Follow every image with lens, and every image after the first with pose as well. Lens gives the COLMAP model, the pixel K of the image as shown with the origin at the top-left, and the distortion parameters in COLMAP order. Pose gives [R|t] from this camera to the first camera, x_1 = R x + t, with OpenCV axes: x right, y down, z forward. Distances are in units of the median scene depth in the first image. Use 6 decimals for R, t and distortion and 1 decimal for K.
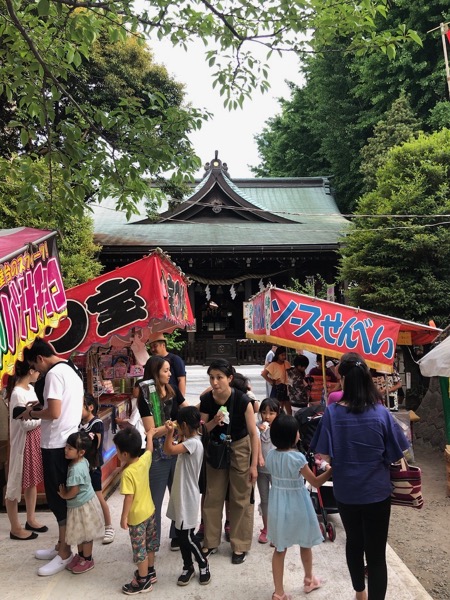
lens RADIAL K [[485.1, 0, 225.4], [0, 485.1, 301.6], [0, 0, 1]] dist [0.013775, -0.000371]
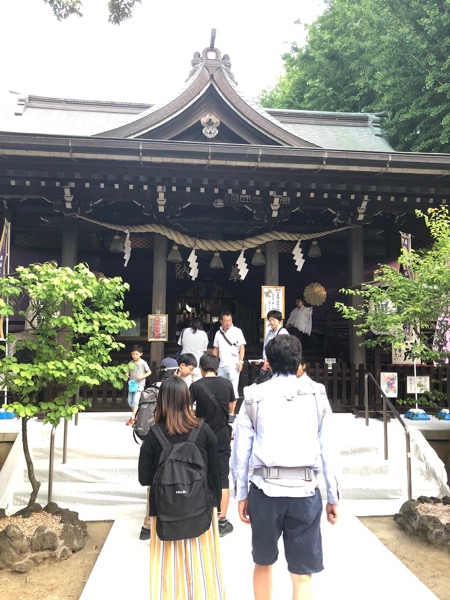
lens RADIAL K [[485.1, 0, 224.1], [0, 485.1, 298.8], [0, 0, 1]] dist [0.013775, -0.000371]
pose [[0.998601, 0.027706, 0.045048, -0.022484], [-0.026150, 0.999053, -0.034768, 0.029171], [-0.045969, 0.033541, 0.998380, 0.425365]]
